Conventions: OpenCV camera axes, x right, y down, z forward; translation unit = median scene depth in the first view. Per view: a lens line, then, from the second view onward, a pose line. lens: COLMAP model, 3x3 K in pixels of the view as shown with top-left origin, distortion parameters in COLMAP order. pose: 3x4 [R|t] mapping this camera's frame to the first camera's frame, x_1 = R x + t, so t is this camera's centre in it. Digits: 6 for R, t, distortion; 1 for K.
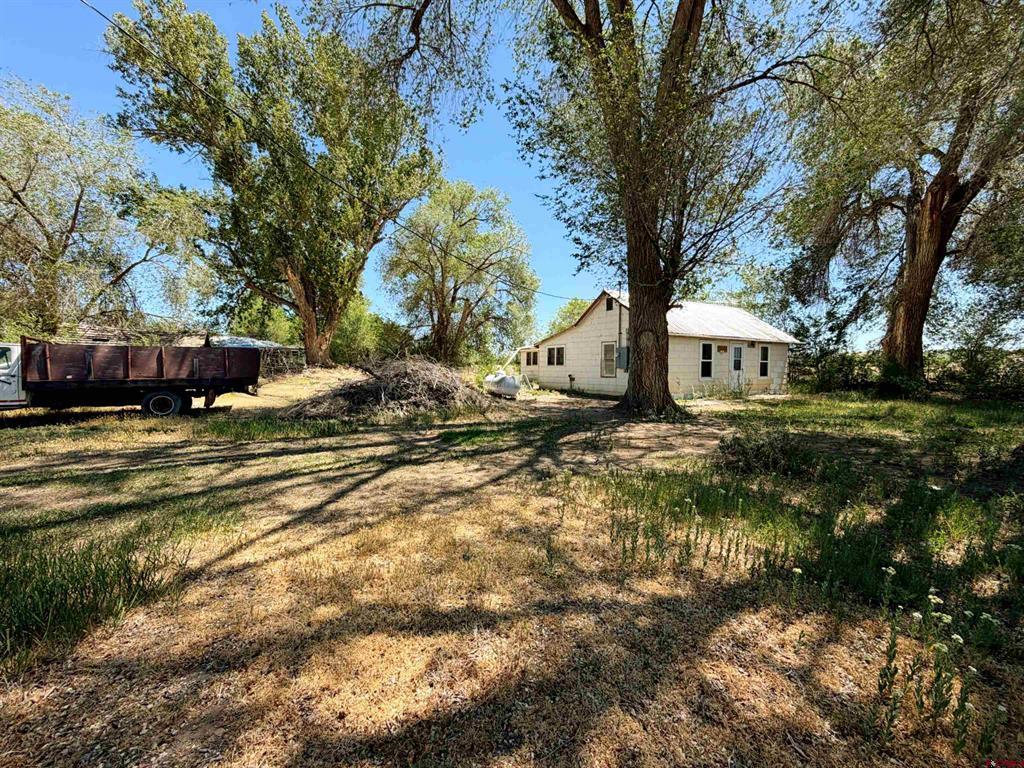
lens RADIAL K [[408.2, 0, 509.7], [0, 408.2, 384.2], [0, 0, 1]] dist [-0.000486, -0.000063]
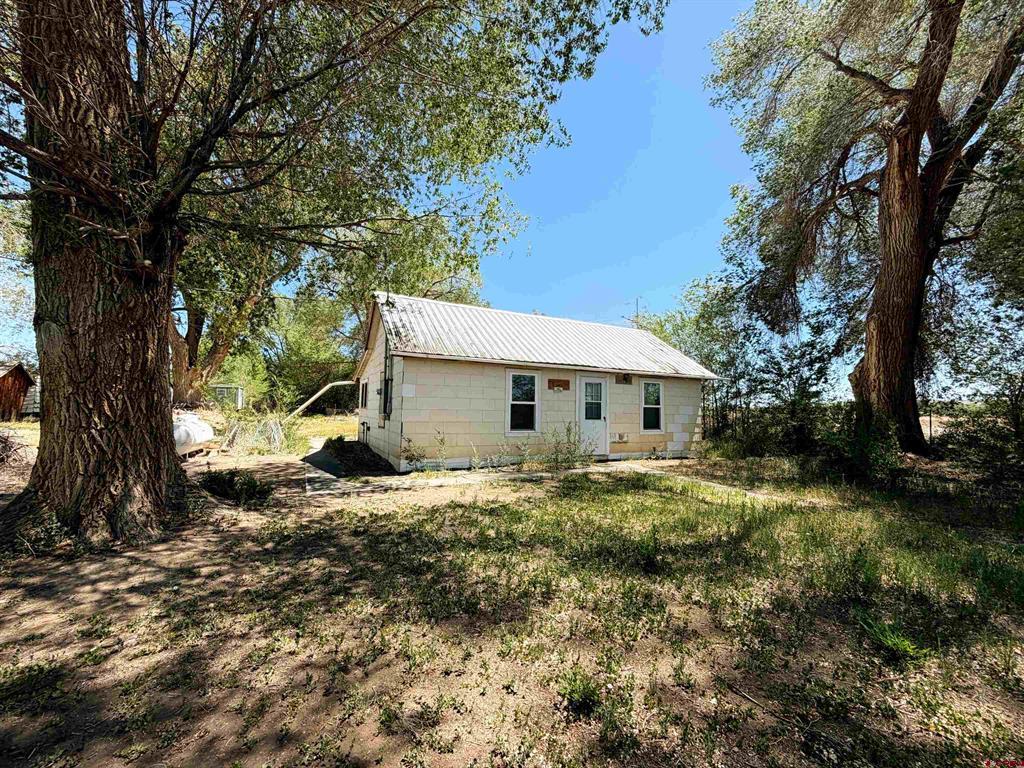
lens RADIAL K [[408.2, 0, 509.7], [0, 408.2, 384.2], [0, 0, 1]] dist [-0.000486, -0.000063]
pose [[0.997709, 0.008249, -0.067147, 0.450471], [-0.015137, 0.994595, -0.102717, -0.020527], [0.065937, 0.103498, 0.992442, 0.352658]]
